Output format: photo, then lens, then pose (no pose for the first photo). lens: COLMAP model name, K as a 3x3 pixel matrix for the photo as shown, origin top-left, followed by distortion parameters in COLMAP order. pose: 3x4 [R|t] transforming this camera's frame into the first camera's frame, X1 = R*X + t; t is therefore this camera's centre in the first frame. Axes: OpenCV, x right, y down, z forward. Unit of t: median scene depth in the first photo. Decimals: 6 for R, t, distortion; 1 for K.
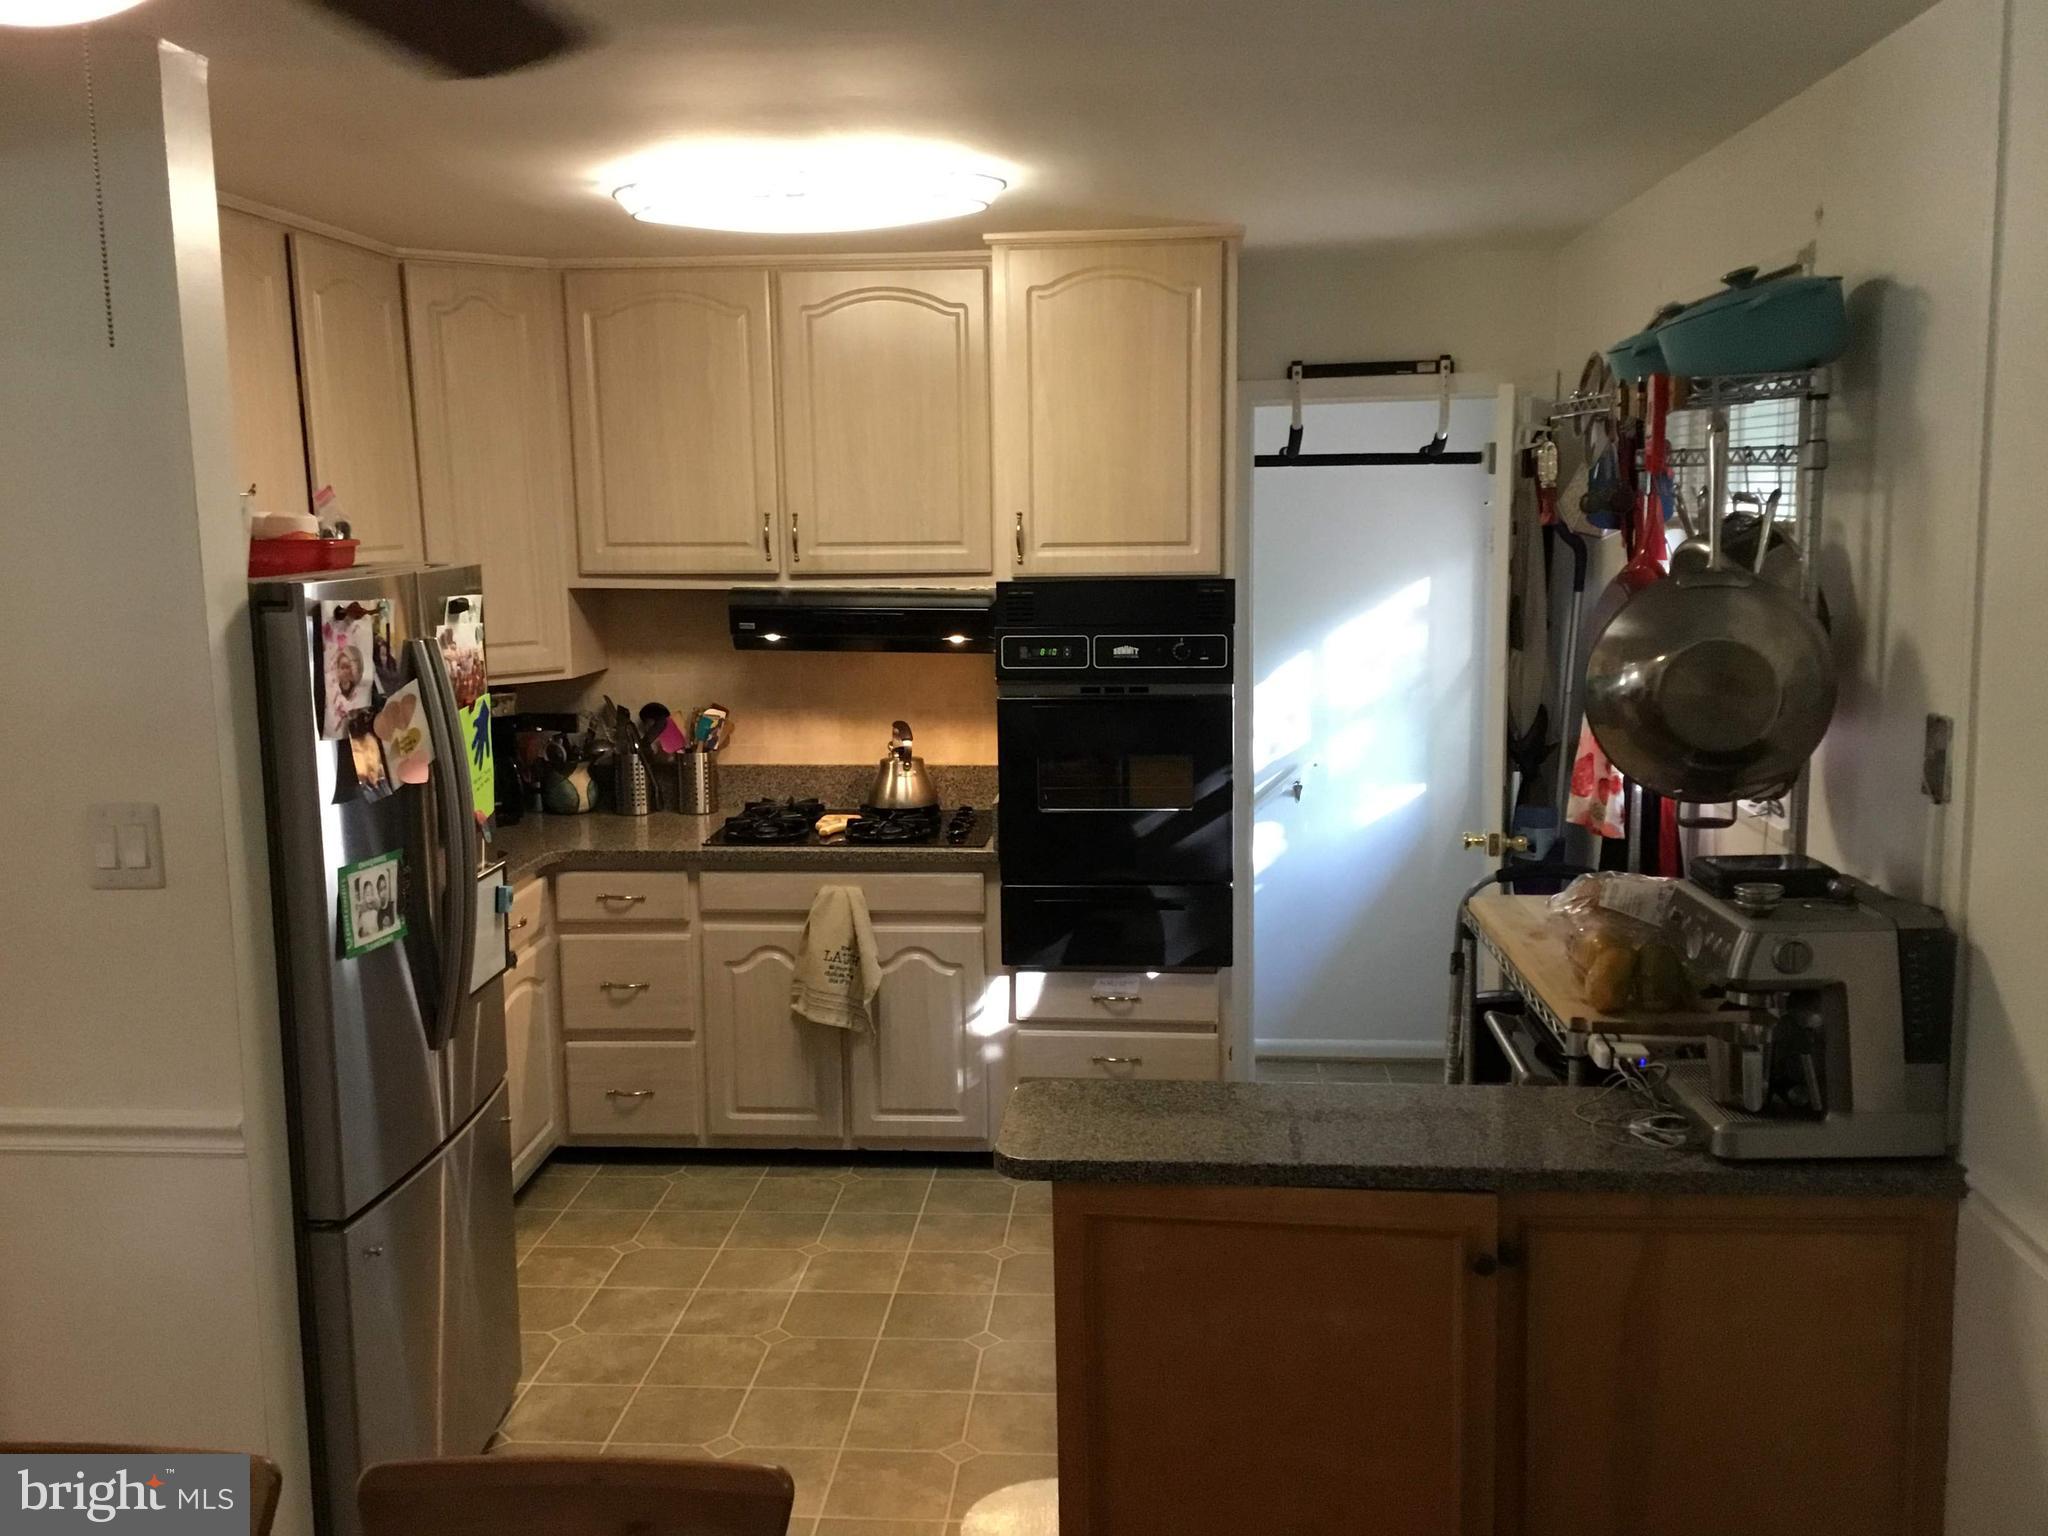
lens RADIAL K [[1820.9, 0, 1025.2], [0, 1820.9, 766.0], [0, 0, 1]] dist [0.098777, -0.177452]
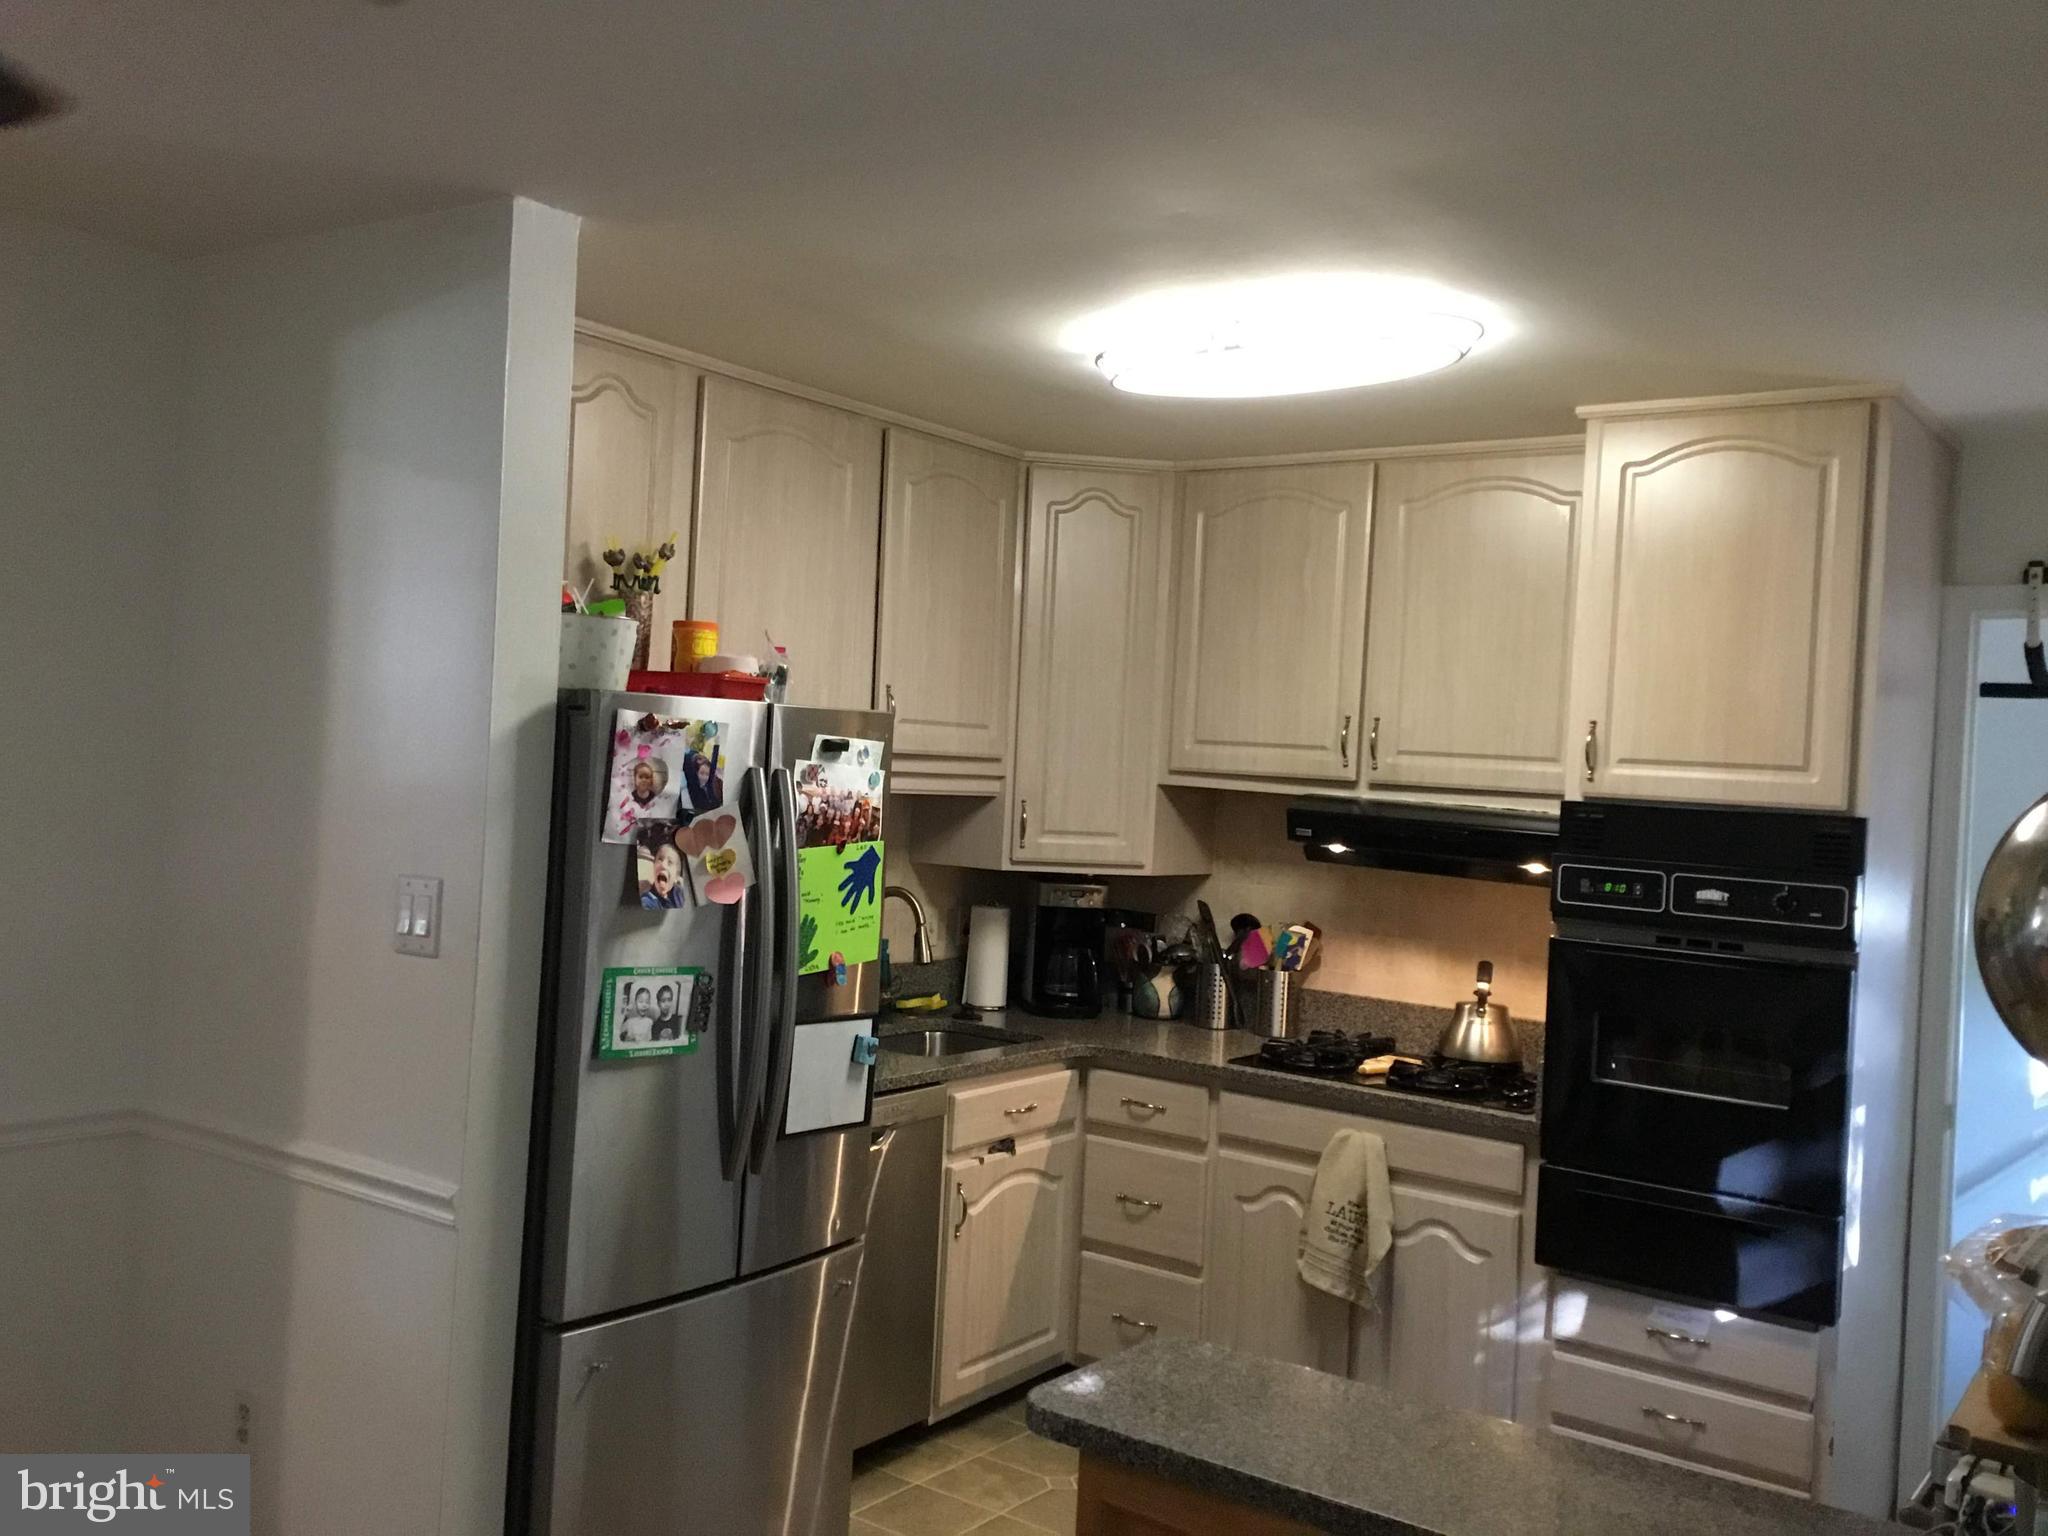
lens RADIAL K [[1820.9, 0, 1023.7], [0, 1820.9, 759.2], [0, 0, 1]] dist [0.098777, -0.177452]
pose [[0.847470, 0.059682, -0.527477, 0.215012], [-0.143049, 0.982577, -0.118655, 0.017165], [0.511205, 0.176012, 0.841242, 0.143140]]
